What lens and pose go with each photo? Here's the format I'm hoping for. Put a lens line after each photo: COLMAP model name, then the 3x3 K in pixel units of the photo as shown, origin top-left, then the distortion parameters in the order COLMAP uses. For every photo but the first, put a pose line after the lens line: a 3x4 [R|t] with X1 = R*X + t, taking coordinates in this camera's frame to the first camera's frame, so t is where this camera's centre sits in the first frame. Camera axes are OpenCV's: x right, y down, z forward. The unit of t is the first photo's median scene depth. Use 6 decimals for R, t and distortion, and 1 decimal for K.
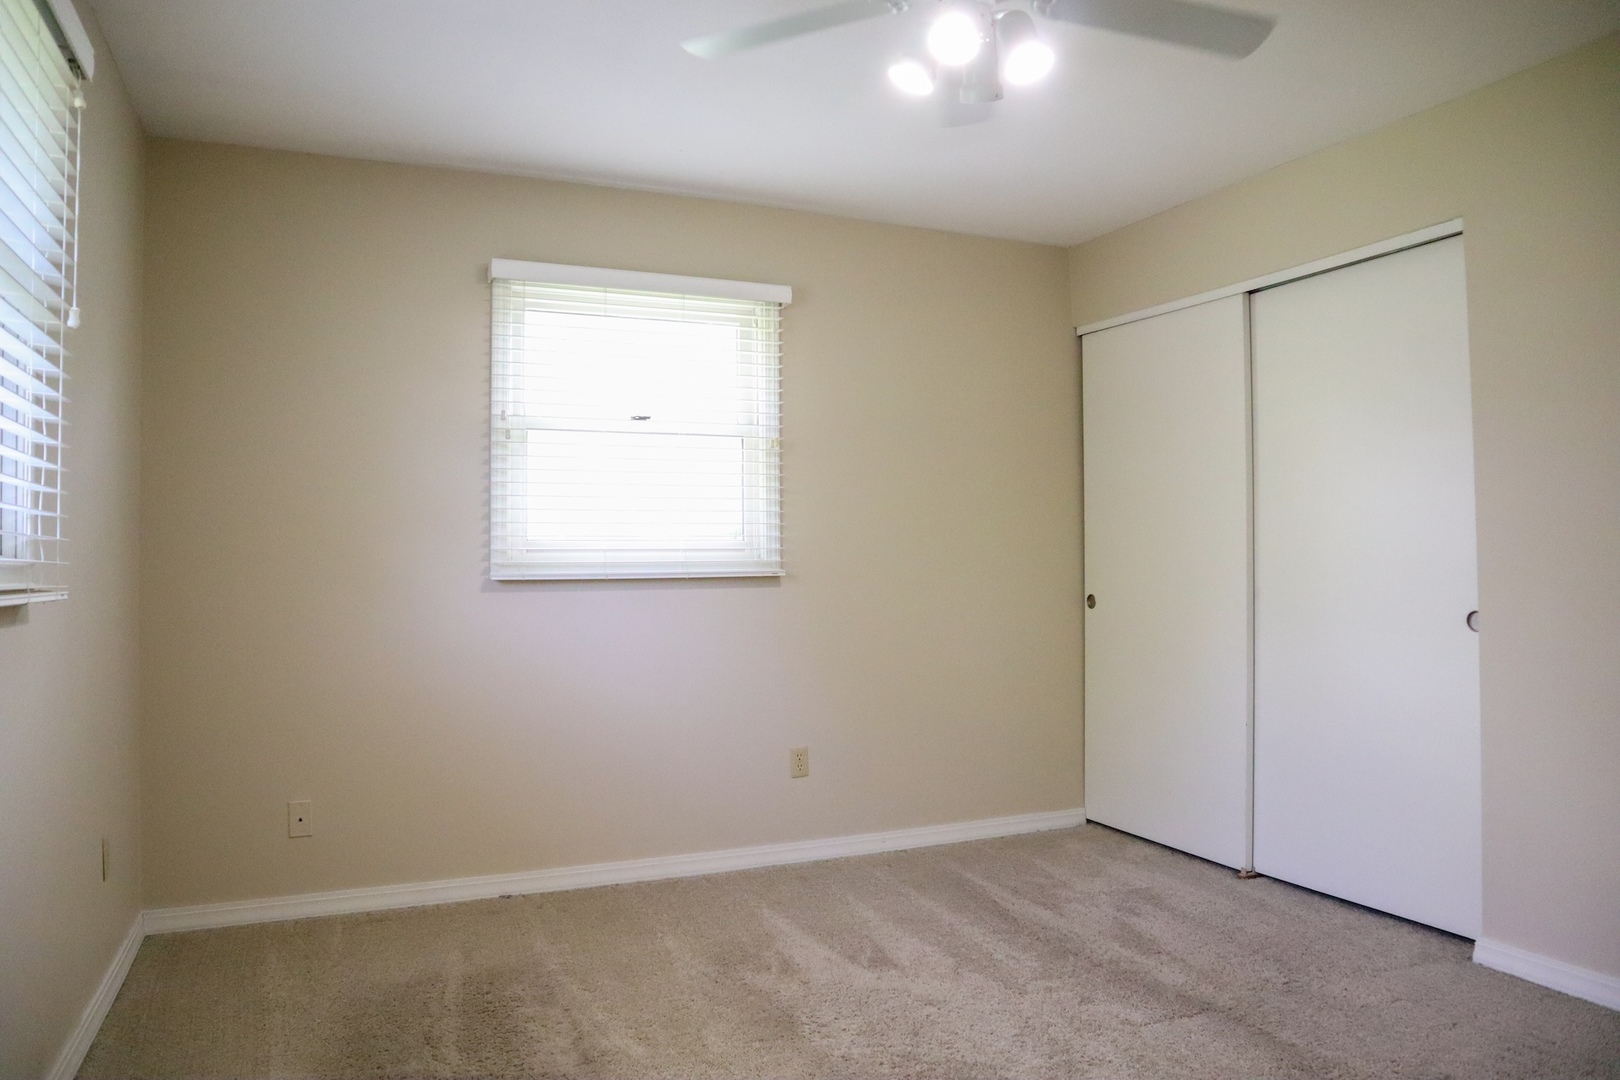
lens RADIAL K [[1151.6, 0, 809.2], [0, 1151.6, 541.5], [0, 0, 1]] dist [-0.038527, 0.014534]
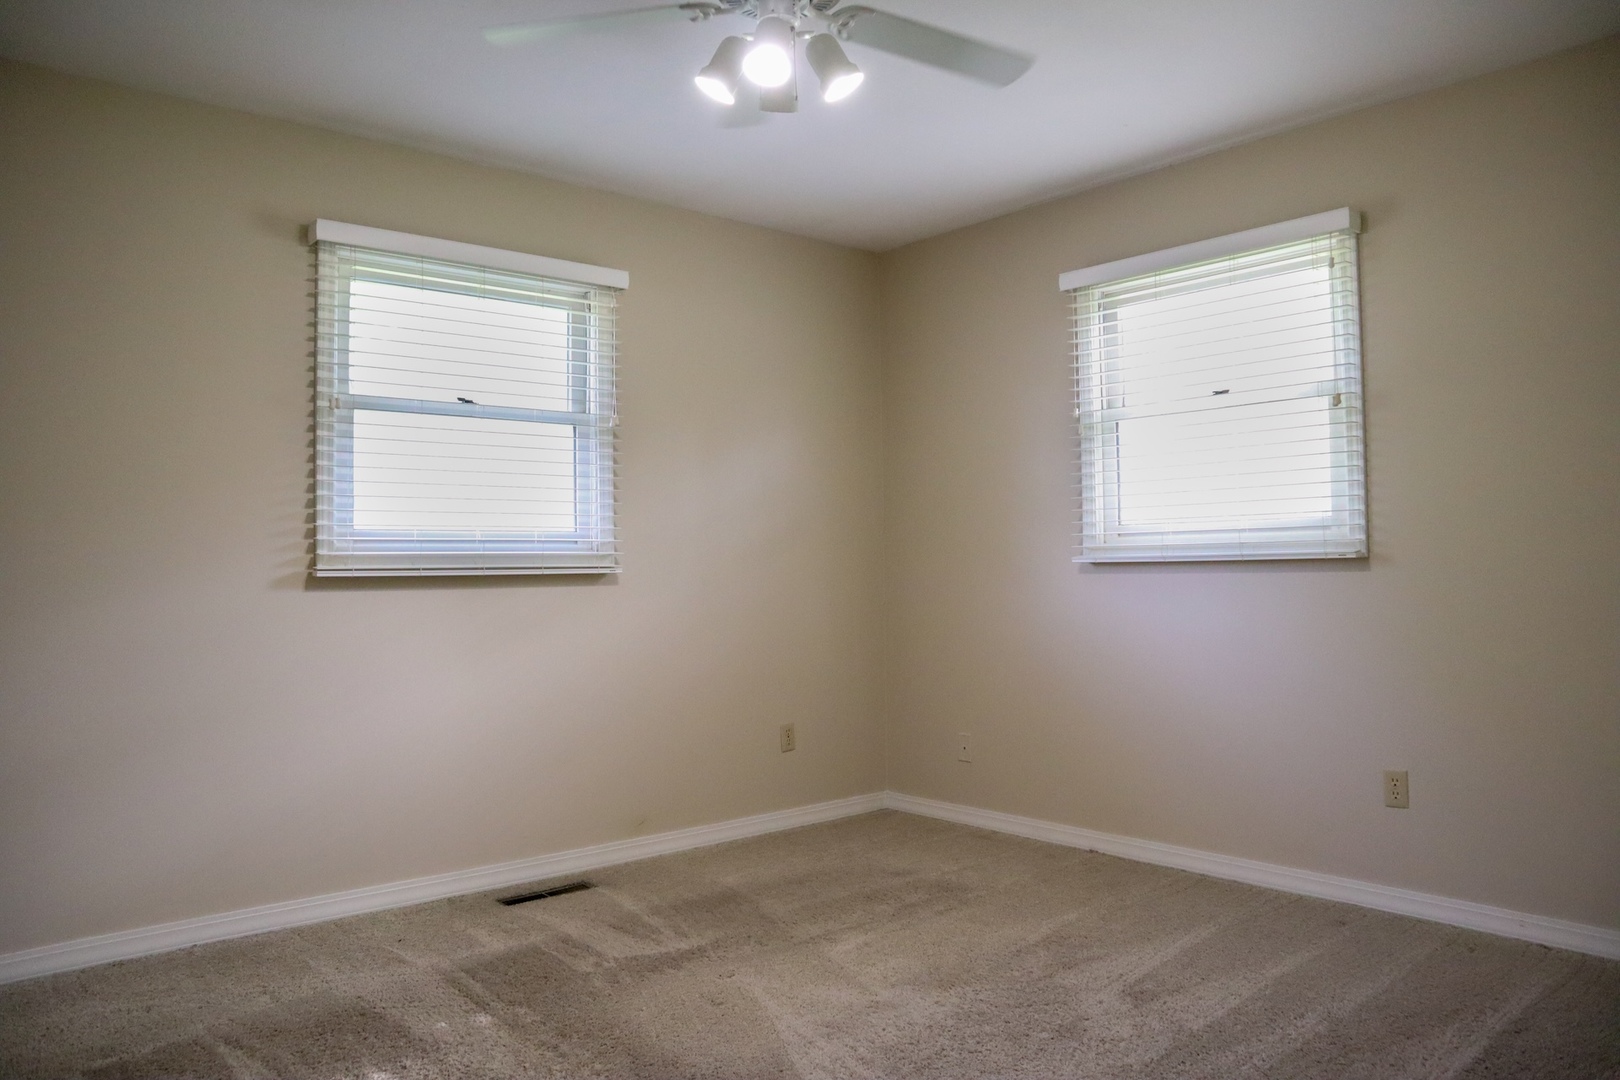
lens RADIAL K [[1151.6, 0, 812.6], [0, 1151.6, 534.6], [0, 0, 1]] dist [-0.038527, 0.014534]
pose [[0.302464, -0.022051, -0.952906, 0.682819], [0.032238, 0.999397, -0.012894, 0.012288], [0.952616, -0.026820, 0.302992, 0.408493]]
